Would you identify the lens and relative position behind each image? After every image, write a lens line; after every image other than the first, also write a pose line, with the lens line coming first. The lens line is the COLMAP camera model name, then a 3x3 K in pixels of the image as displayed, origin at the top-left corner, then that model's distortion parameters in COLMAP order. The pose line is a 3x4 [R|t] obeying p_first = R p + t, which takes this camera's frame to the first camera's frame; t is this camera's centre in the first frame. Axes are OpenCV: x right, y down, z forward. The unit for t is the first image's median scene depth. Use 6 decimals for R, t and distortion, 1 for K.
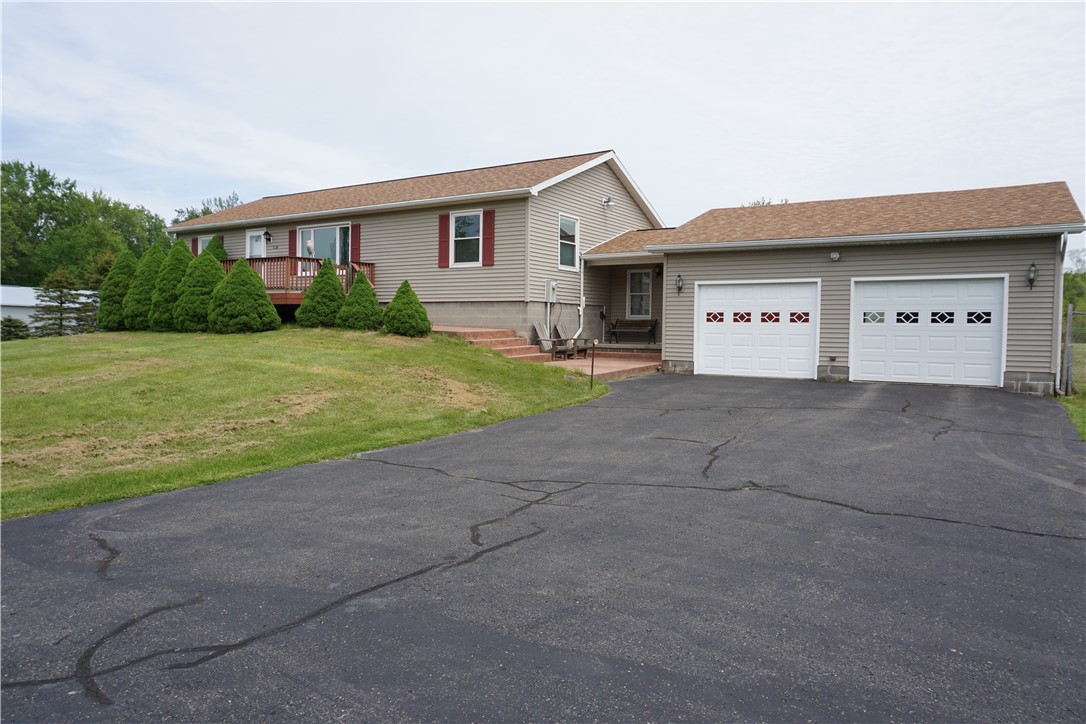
lens RADIAL K [[730.2, 0, 534.7], [0, 730.2, 360.7], [0, 0, 1]] dist [-0.033195, 0.020119]
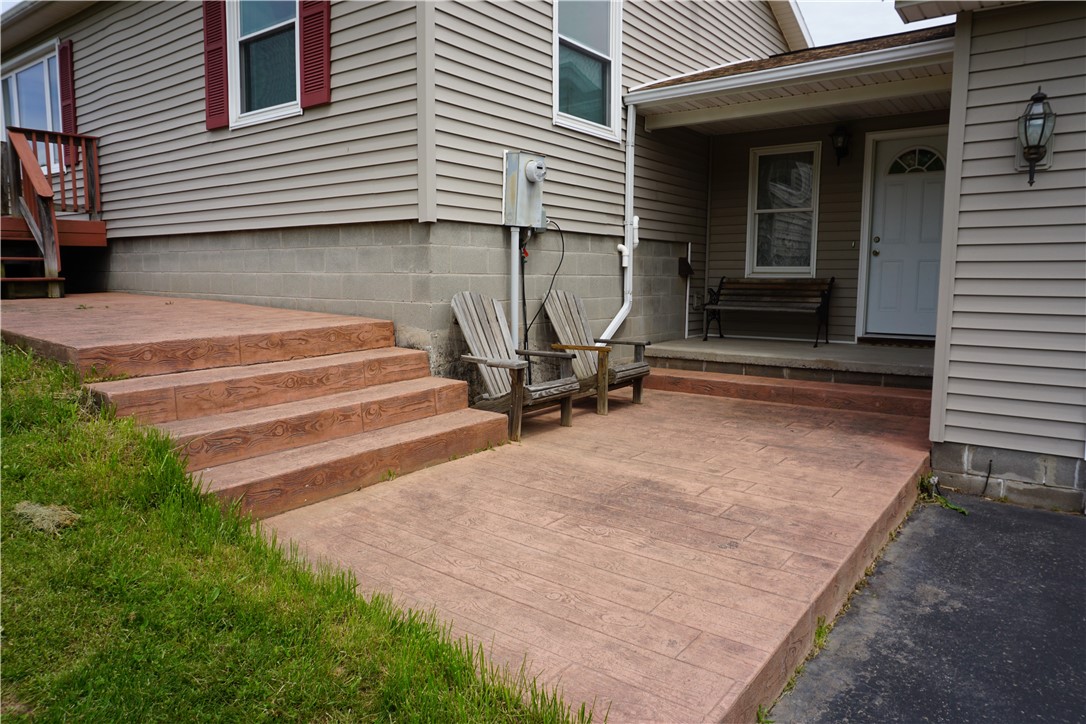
lens RADIAL K [[730.2, 0, 536.7], [0, 730.2, 359.9], [0, 0, 1]] dist [-0.033195, 0.020119]
pose [[0.996766, 0.001925, -0.080339, 0.052690], [0.003406, 0.997802, 0.066174, -0.045166], [0.080290, -0.066233, 0.994569, 0.699282]]
